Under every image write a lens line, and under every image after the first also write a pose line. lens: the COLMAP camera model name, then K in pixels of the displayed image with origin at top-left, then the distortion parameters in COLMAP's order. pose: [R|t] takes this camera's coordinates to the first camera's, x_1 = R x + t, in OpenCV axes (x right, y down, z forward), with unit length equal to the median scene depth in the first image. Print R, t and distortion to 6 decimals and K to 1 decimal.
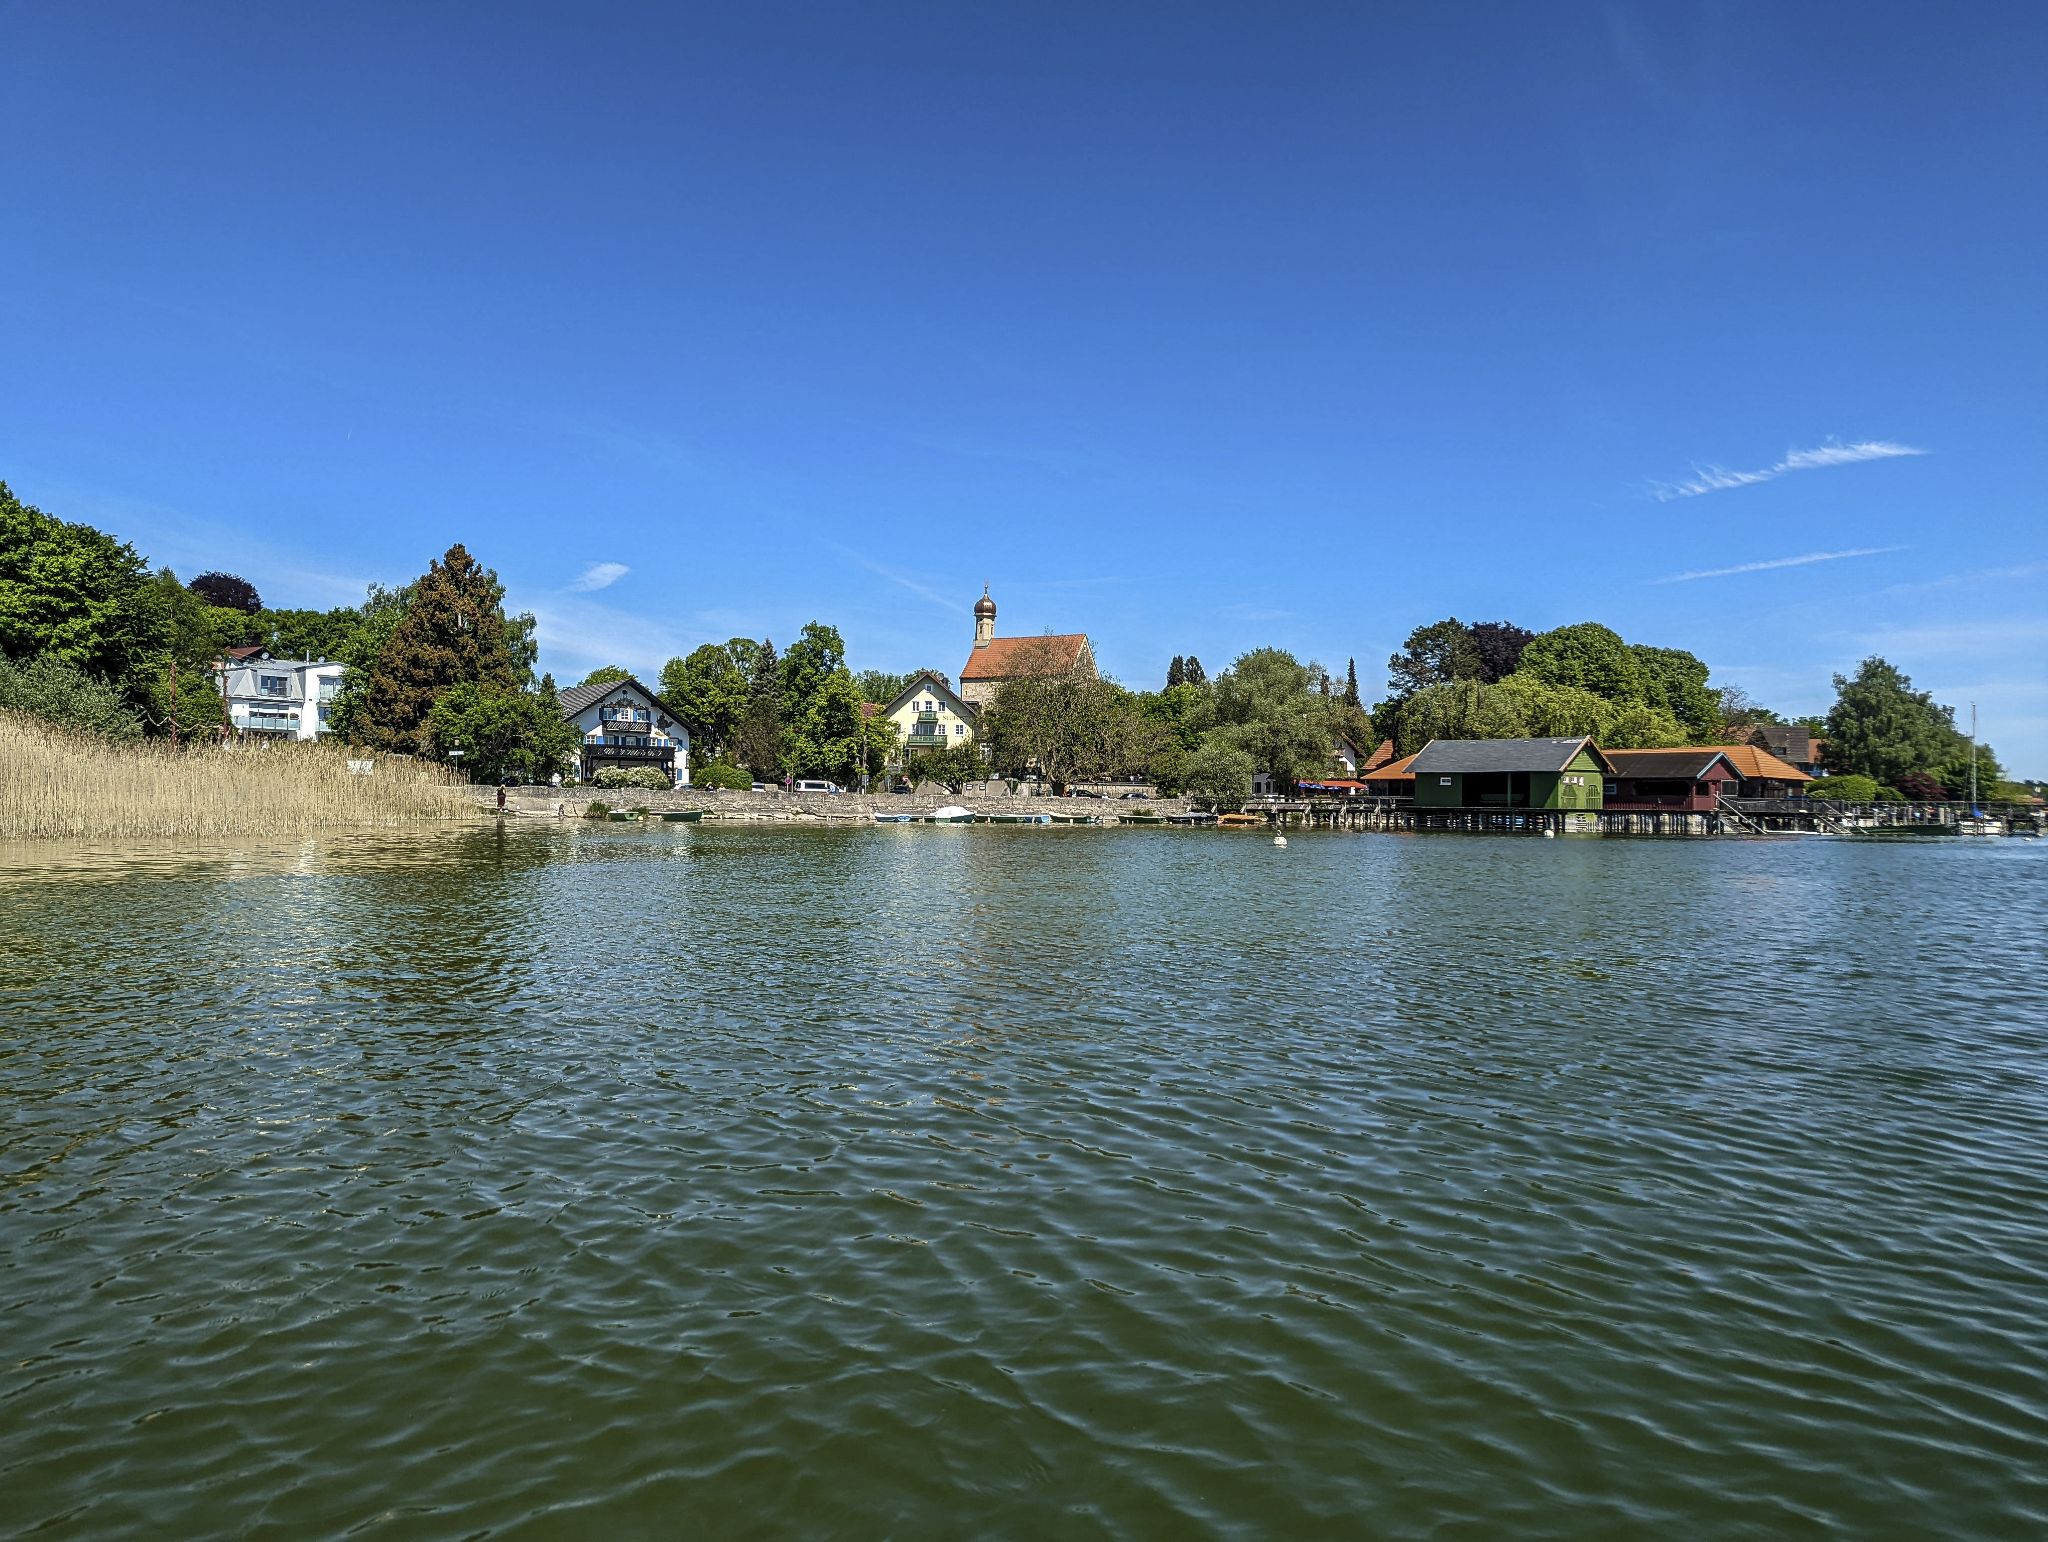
lens RADIAL K [[1451.2, 0, 1083.8], [0, 1451.2, 790.9], [0, 0, 1]] dist [0.072598, -0.055677]
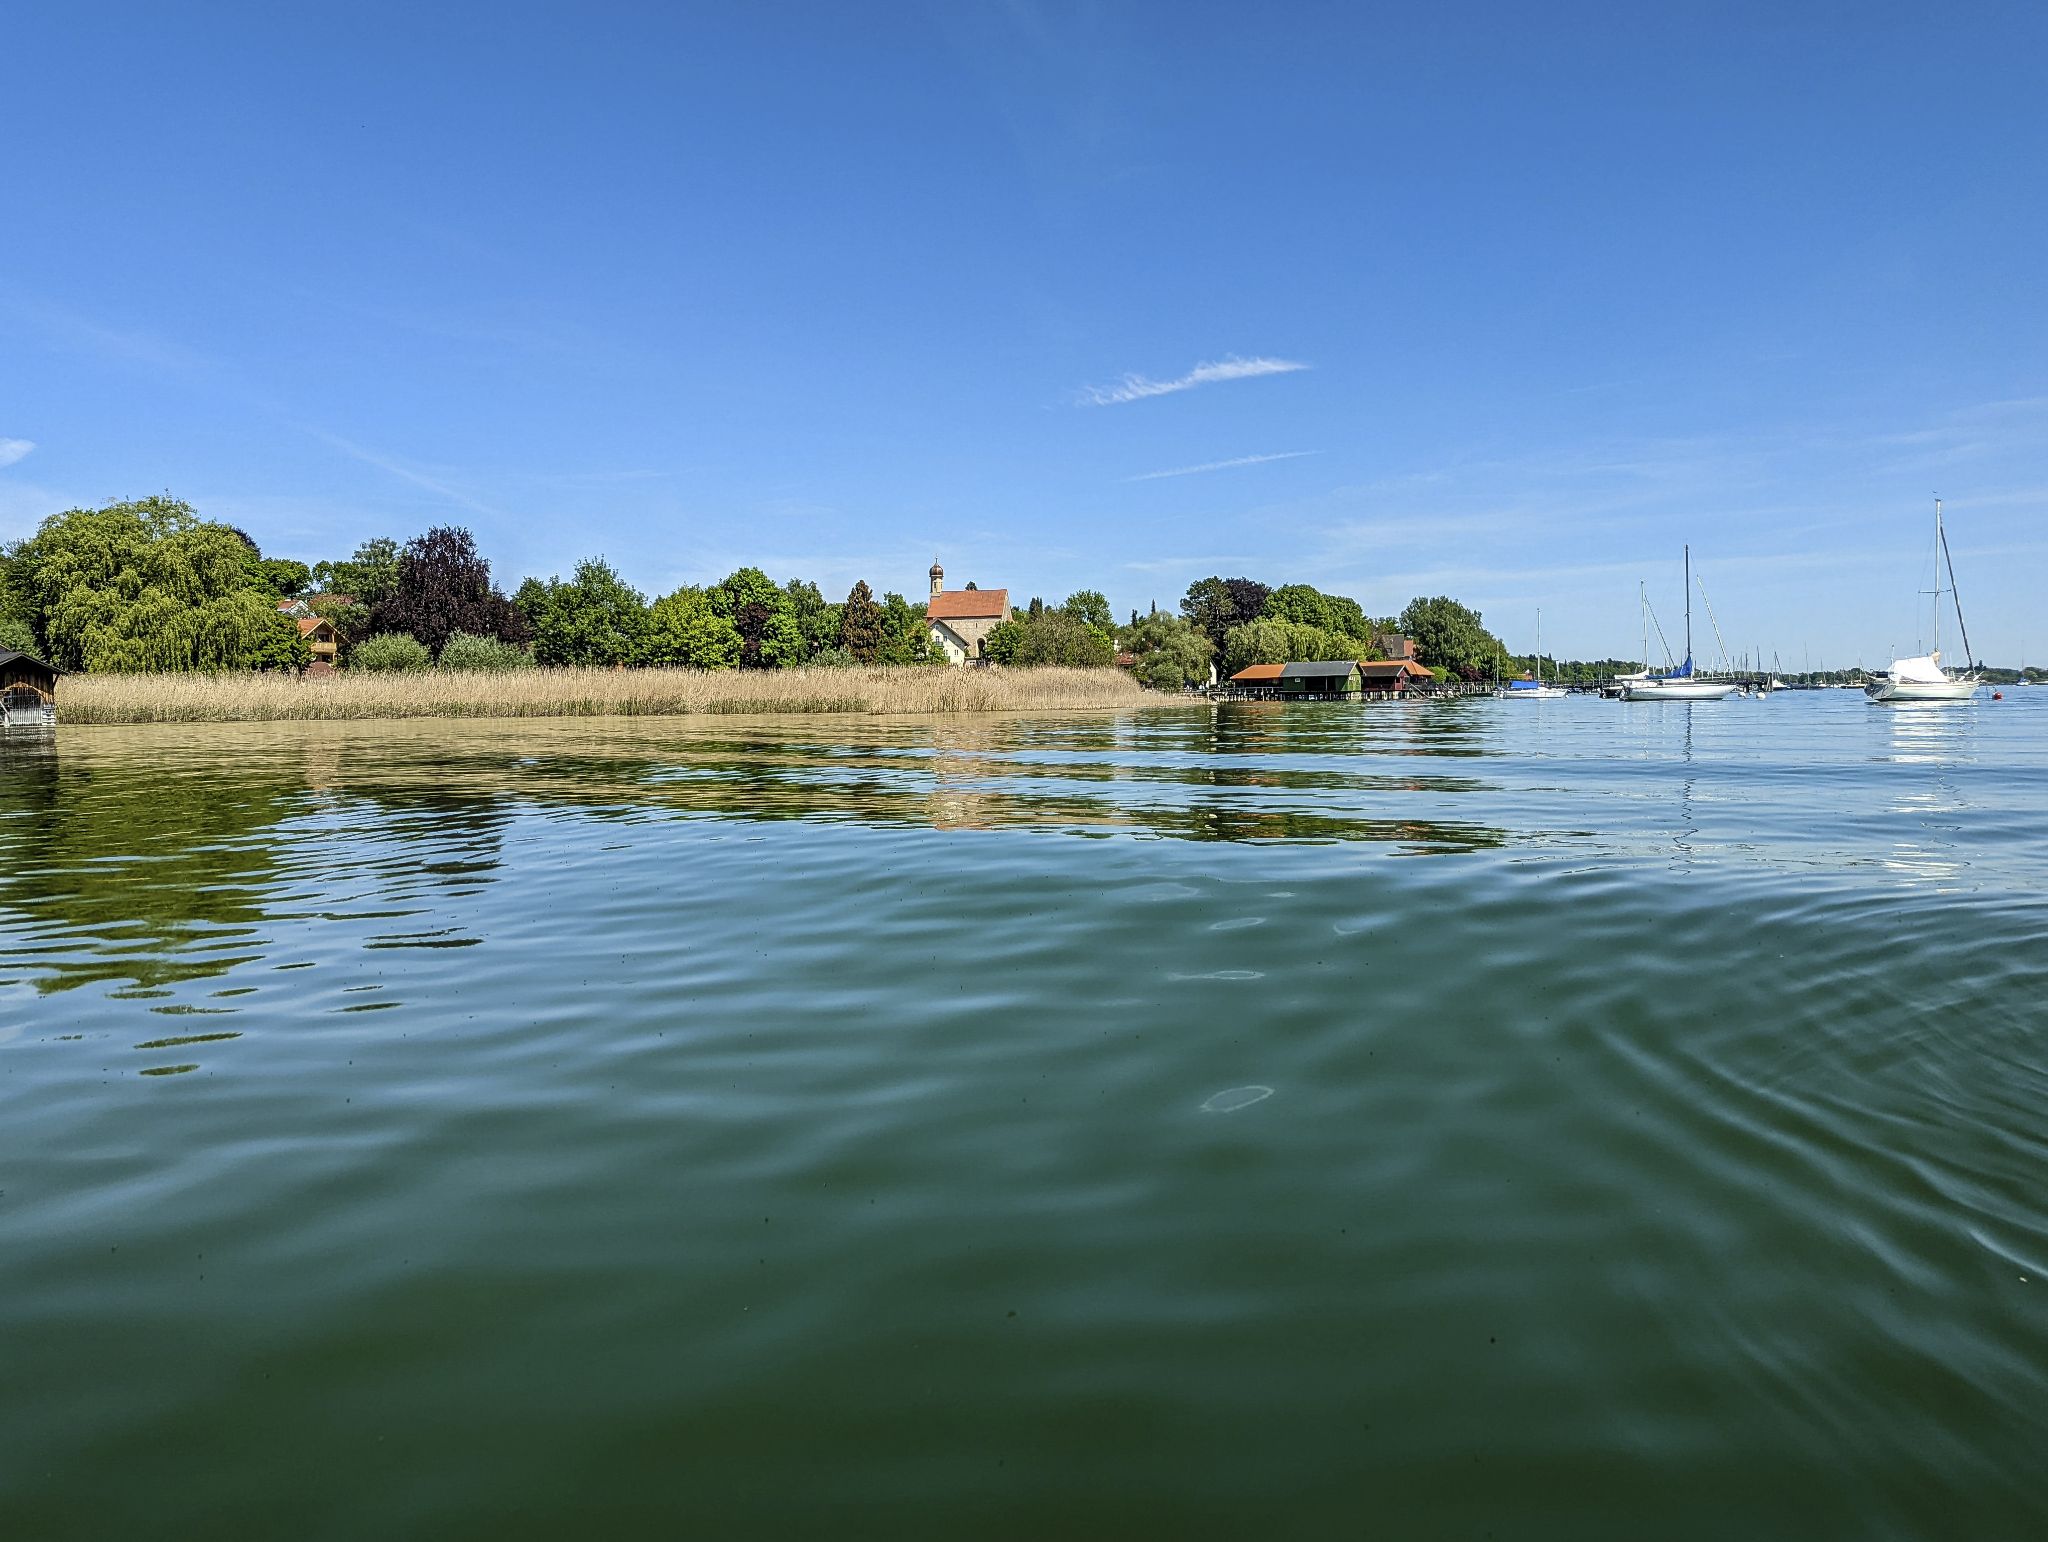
lens RADIAL K [[1464.6, 0, 1001.2], [0, 1464.6, 779.3], [0, 0, 1]] dist [0.076542, -0.073761]
pose [[0.974958, -0.038684, 0.218997, -0.390915], [0.023361, 0.997121, 0.072132, -0.015310], [-0.221157, -0.065209, 0.973056, -0.638882]]
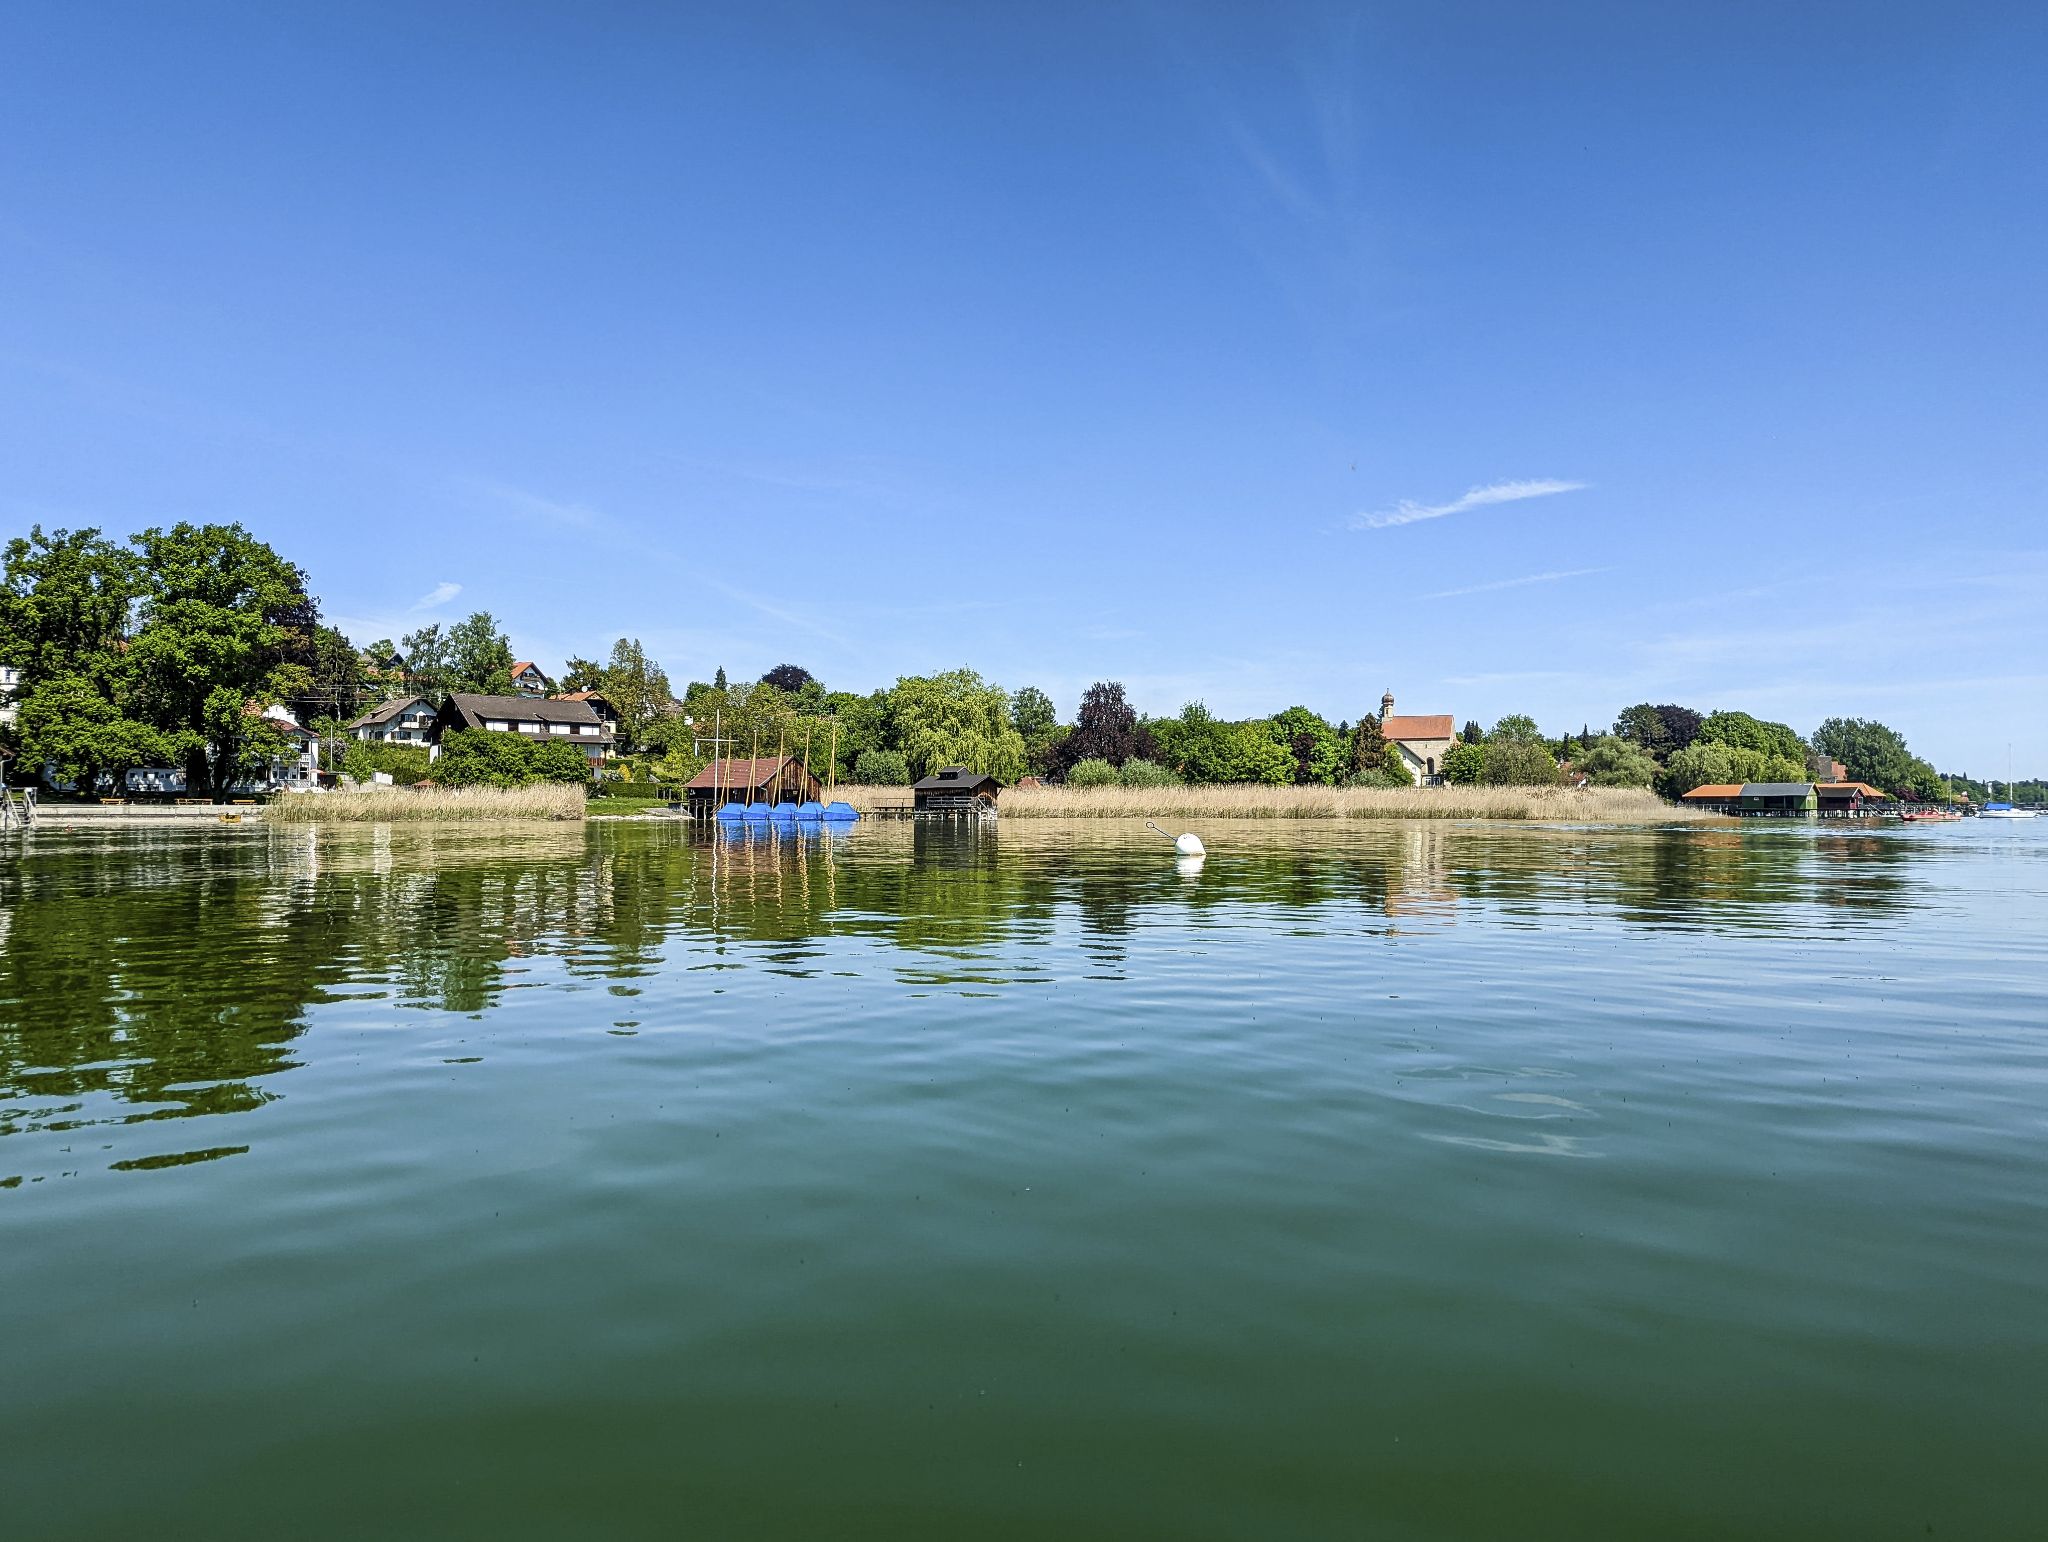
lens RADIAL K [[1456.9, 0, 1040.1], [0, 1456.9, 767.1], [0, 0, 1]] dist [0.073977, -0.071724]
pose [[0.999657, -0.012162, 0.023210, -0.594427], [0.012528, 0.999799, -0.015678, -0.020519], [-0.023015, 0.015963, 0.999608, -0.888015]]
